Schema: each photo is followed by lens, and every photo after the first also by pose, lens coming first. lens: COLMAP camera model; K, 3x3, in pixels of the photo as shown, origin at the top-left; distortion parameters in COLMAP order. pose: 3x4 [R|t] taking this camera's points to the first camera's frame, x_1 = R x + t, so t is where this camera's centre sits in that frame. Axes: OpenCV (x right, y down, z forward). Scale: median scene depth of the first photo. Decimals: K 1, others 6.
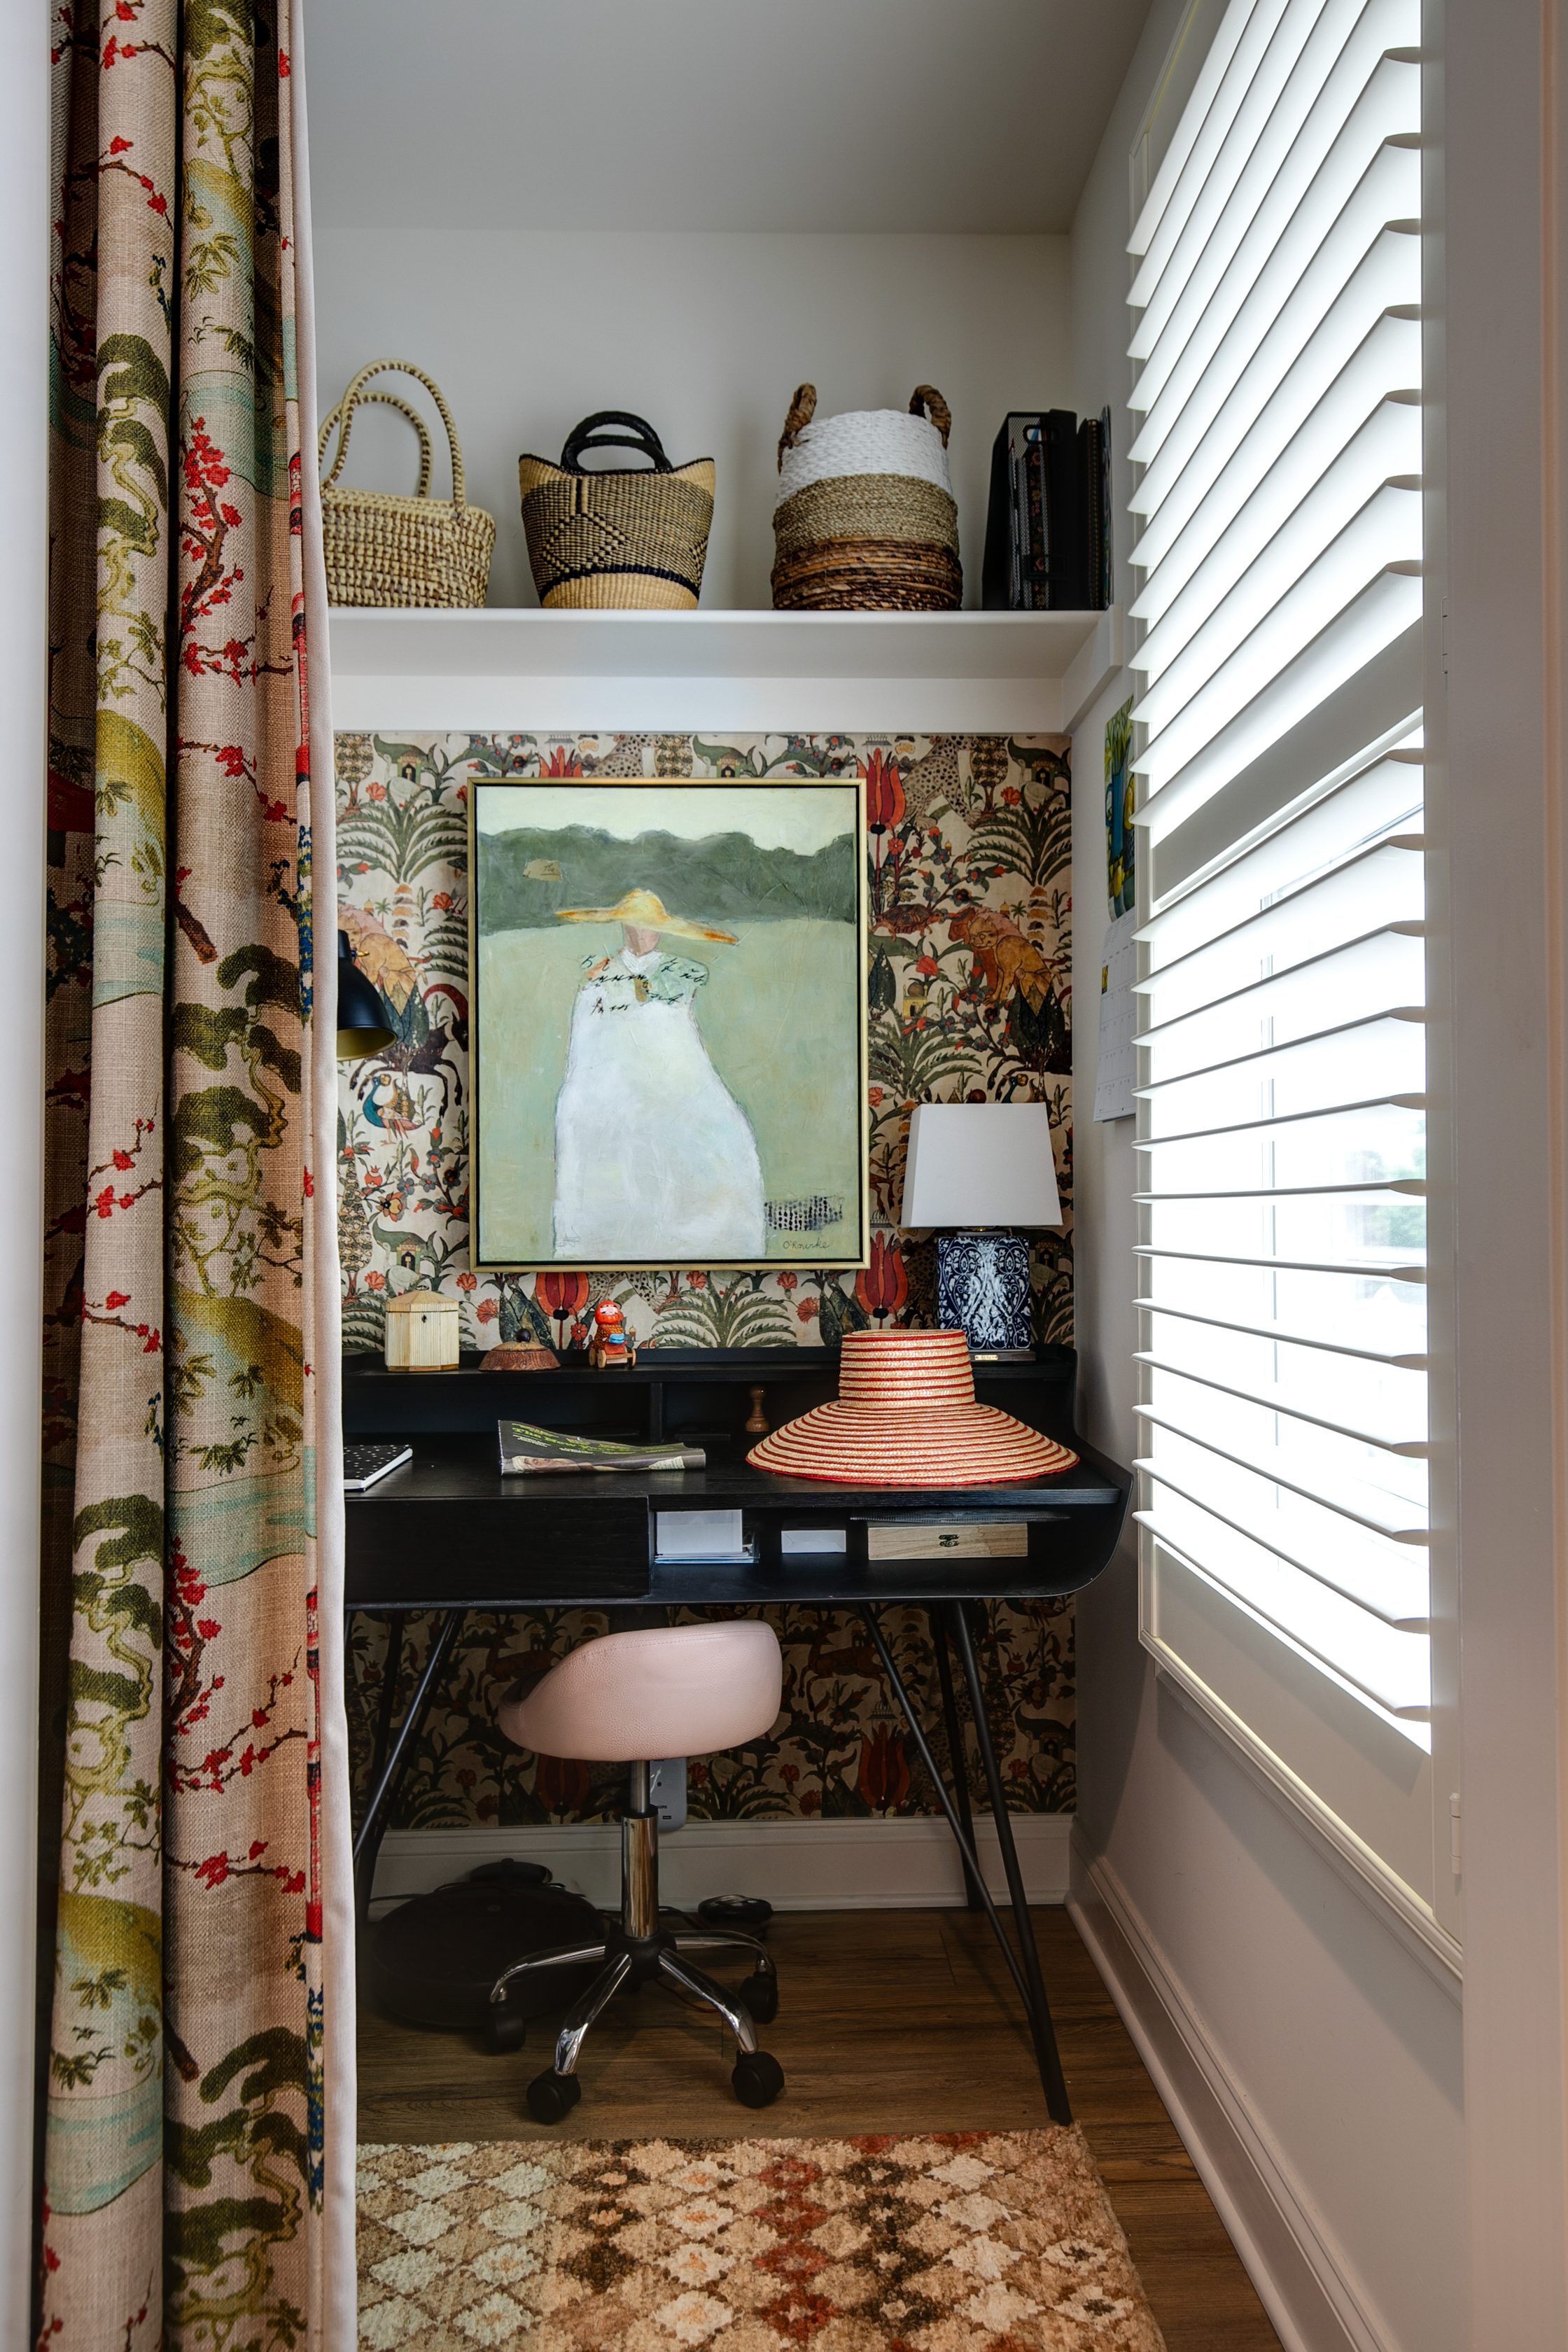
lens RADIAL K [[1724.1, 0, 783.3], [0, 1724.1, 1179.4], [0, 0, 1]] dist [-0.003435, -0.001021]
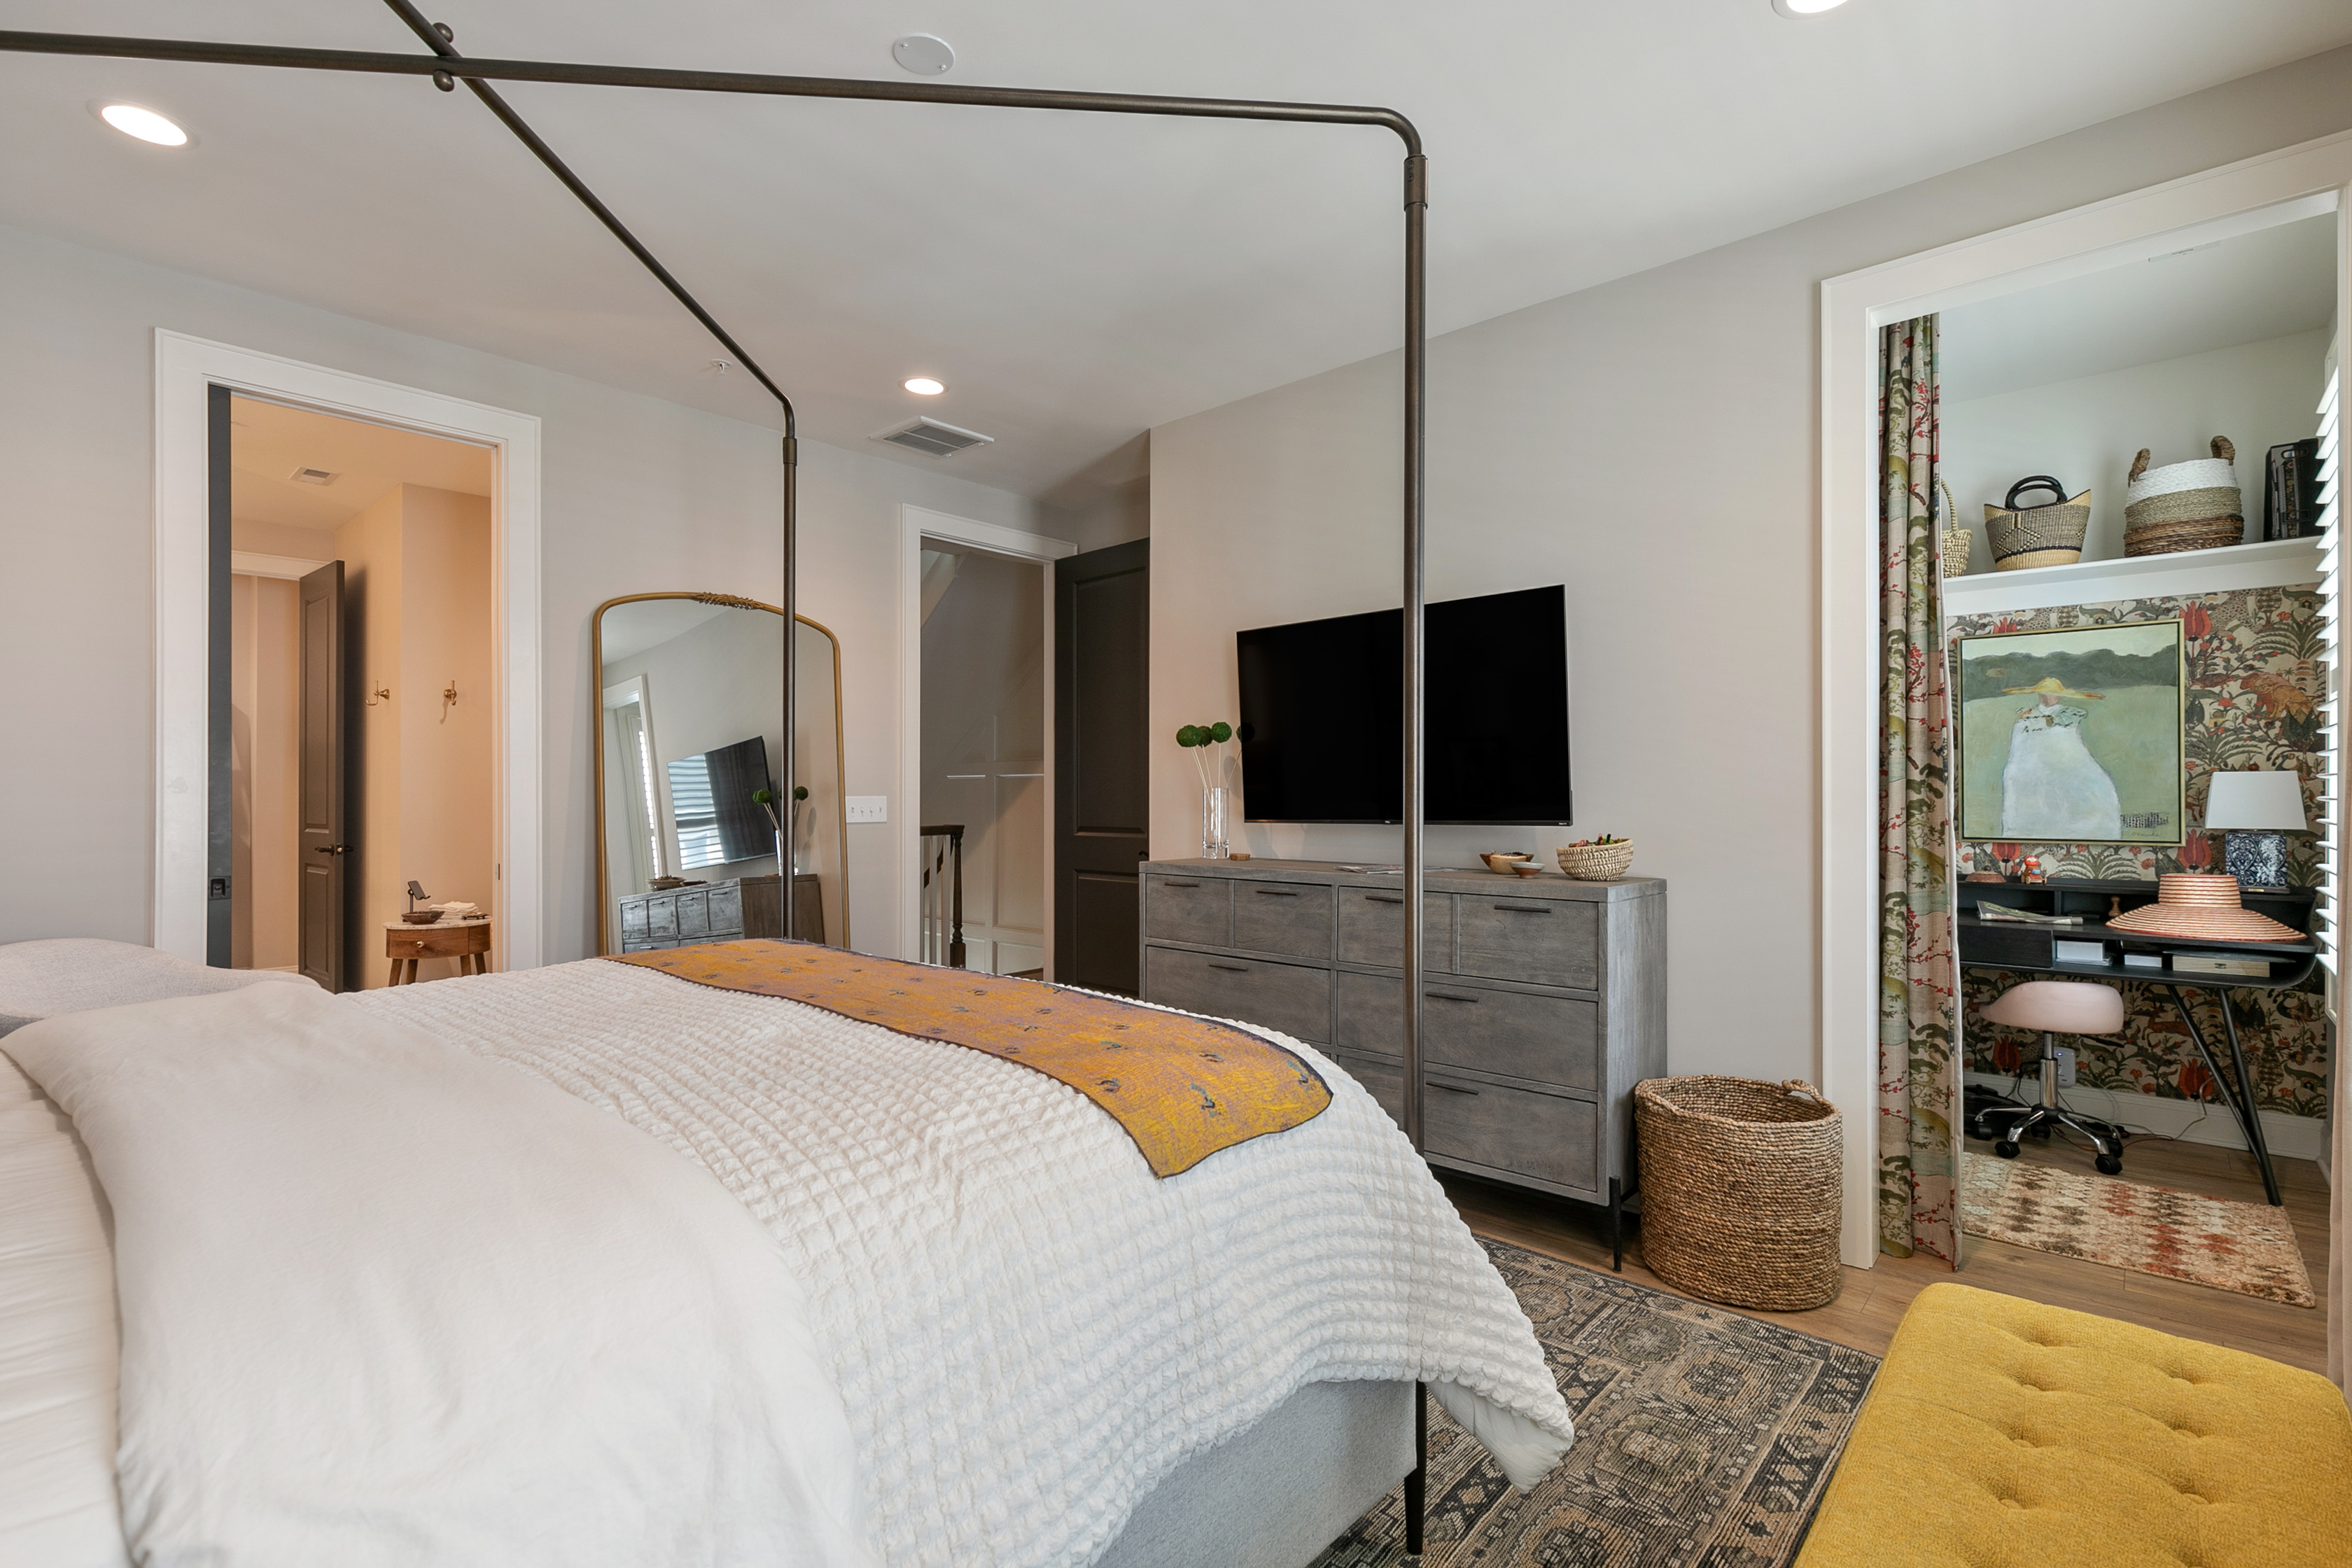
lens RADIAL K [[1087.6, 0, 1174.1], [0, 1087.6, 786.8], [0, 0, 1]] dist [0.008622, -0.002733]
pose [[0.724082, 0.000831, -0.689713, 0.083017], [0.010111, 0.999879, 0.011820, -0.055609], [0.689640, -0.015532, 0.723986, -0.927145]]
